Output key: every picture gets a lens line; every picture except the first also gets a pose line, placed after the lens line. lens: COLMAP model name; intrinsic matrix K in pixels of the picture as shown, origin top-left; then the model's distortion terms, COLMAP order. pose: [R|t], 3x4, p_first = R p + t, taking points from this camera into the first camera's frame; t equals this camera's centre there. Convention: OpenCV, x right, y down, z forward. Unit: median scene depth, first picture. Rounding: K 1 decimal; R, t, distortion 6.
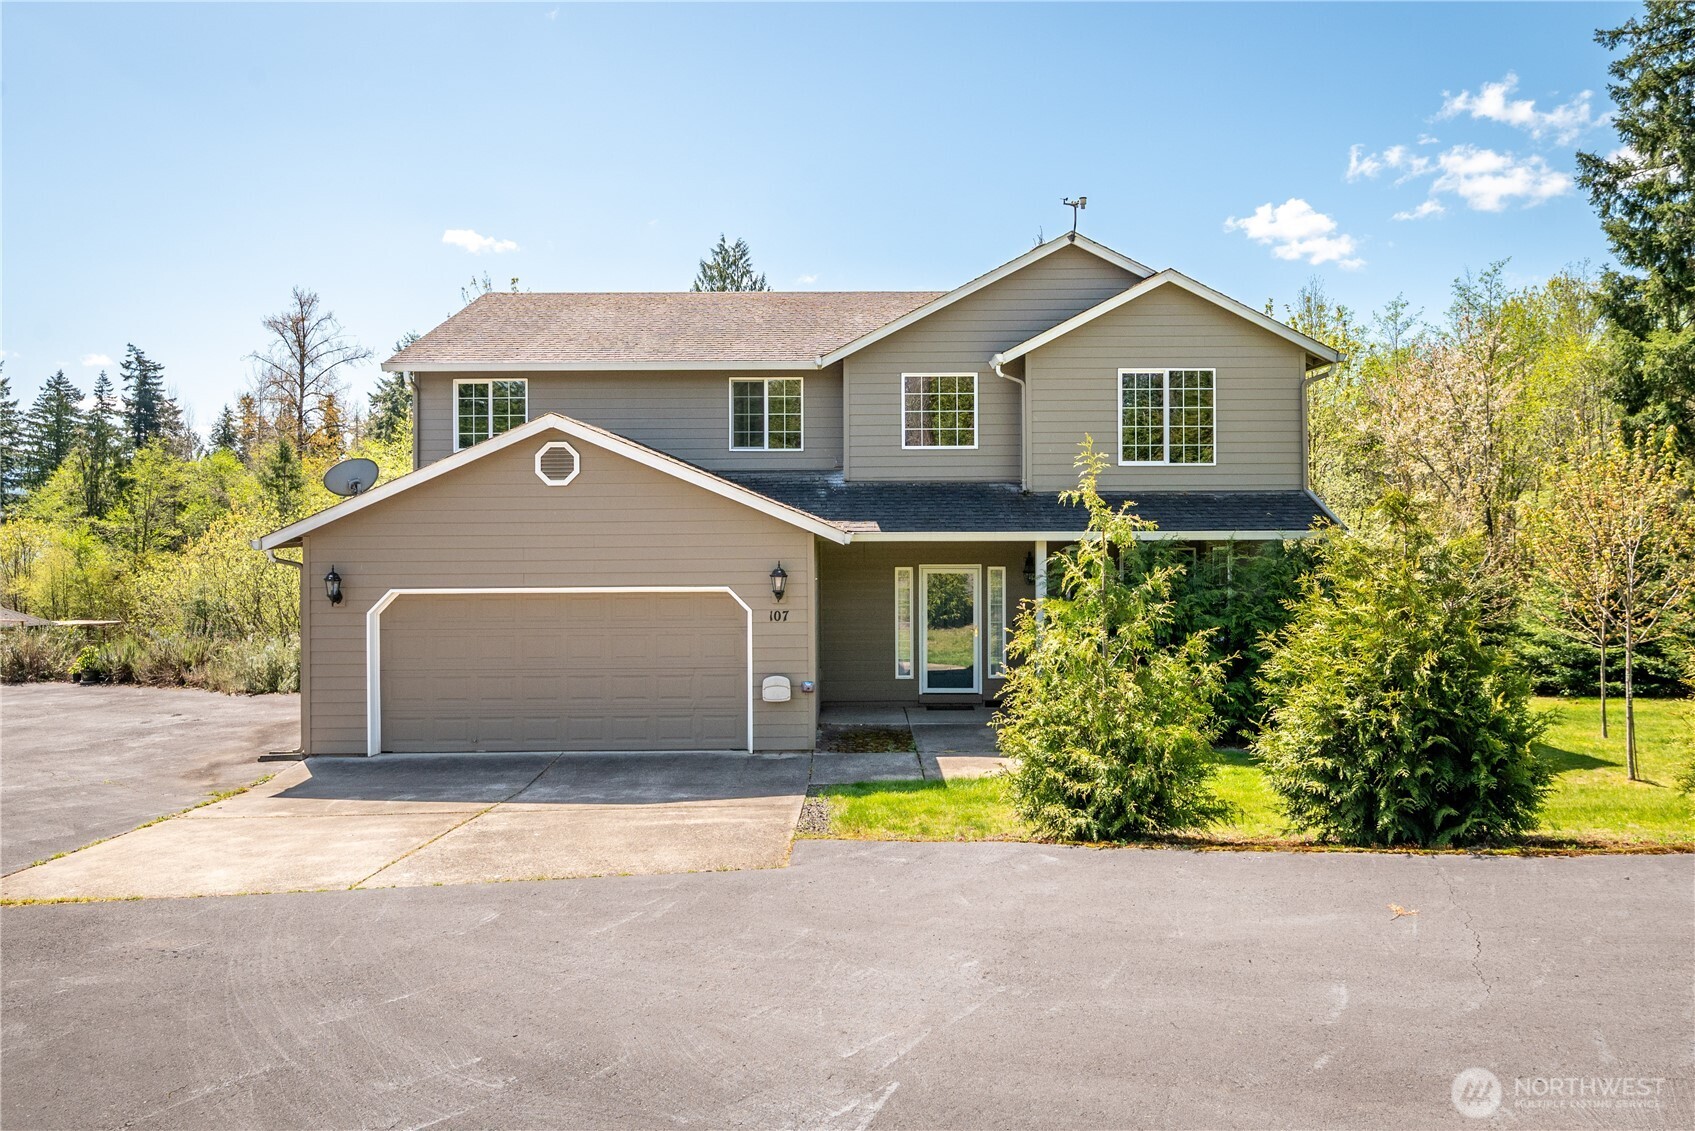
lens RADIAL K [[952.2, 0, 843.1], [0, 952.2, 568.1], [0, 0, 1]] dist [-0.035392, -0.002572]
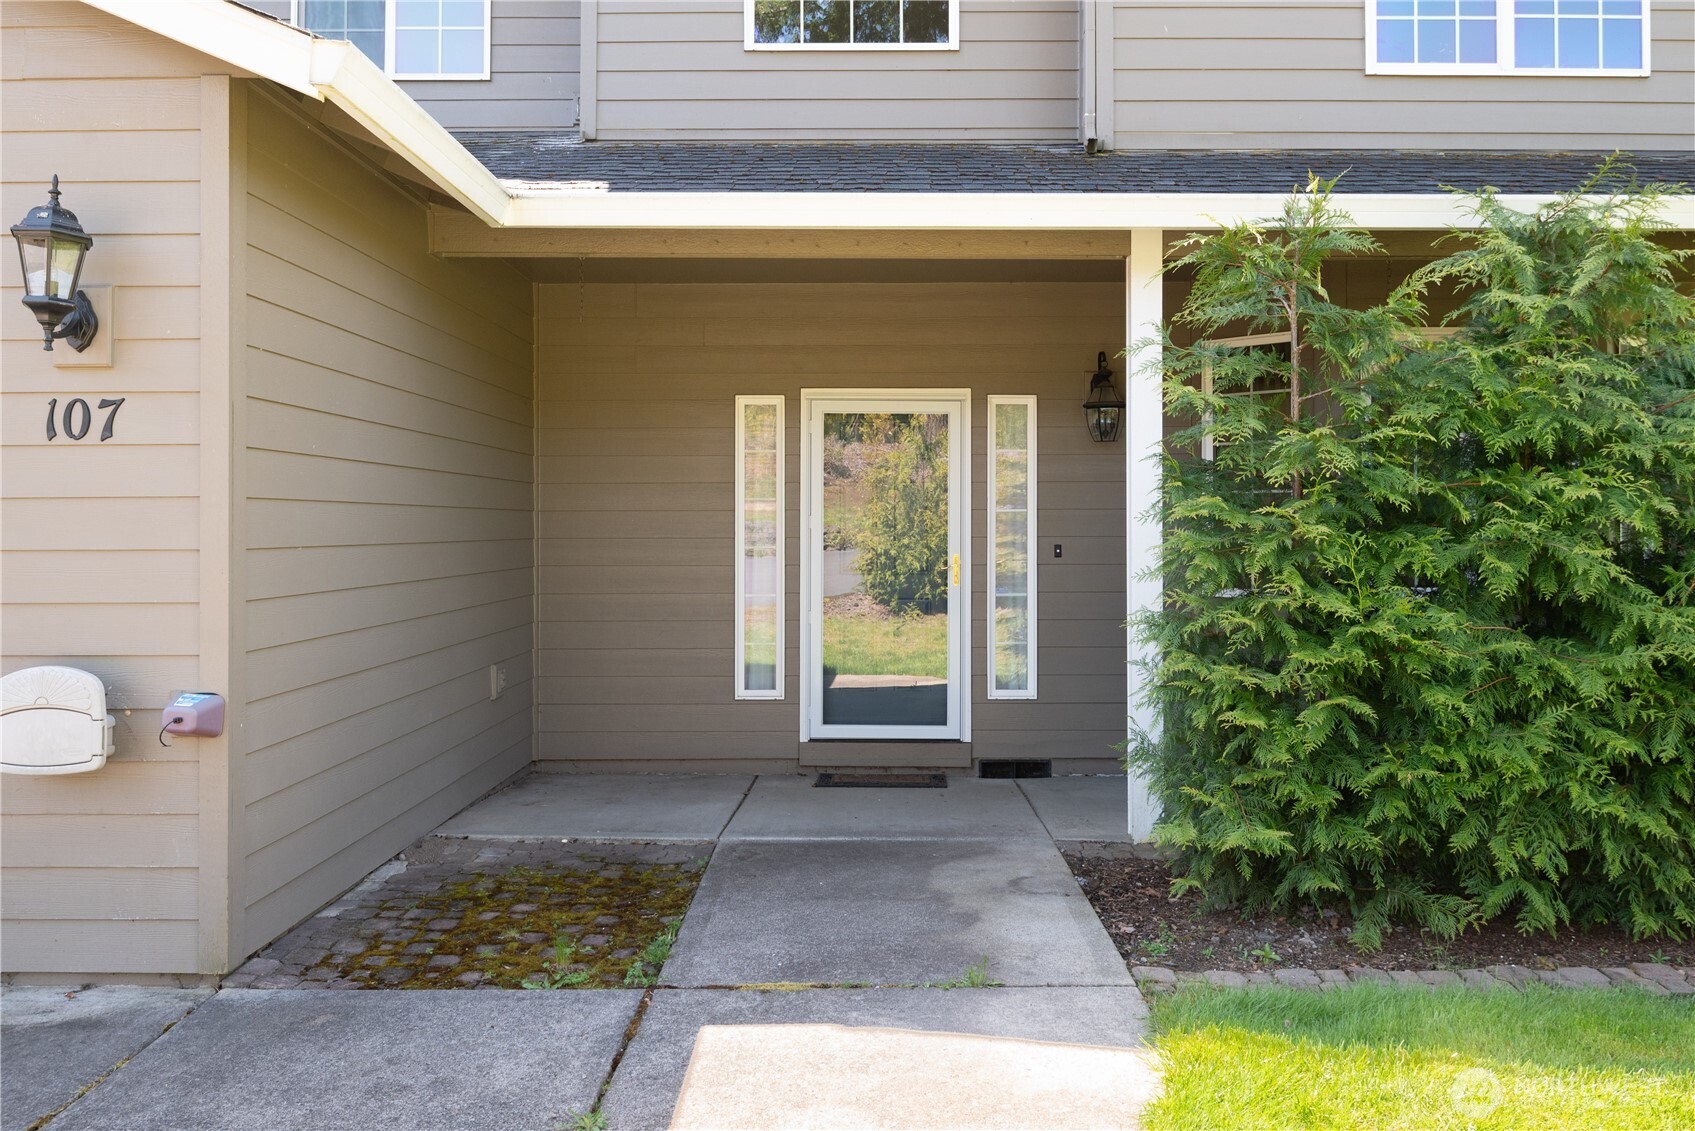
lens RADIAL K [[1228.6, 0, 852.3], [0, 1228.6, 561.2], [0, 0, 1]] dist [-0.007812, -0.002423]
pose [[0.999976, 0.003366, 0.006107, 0.100264], [-0.003293, 0.999924, -0.011860, 0.070950], [-0.006146, 0.011839, 0.999911, 0.545498]]
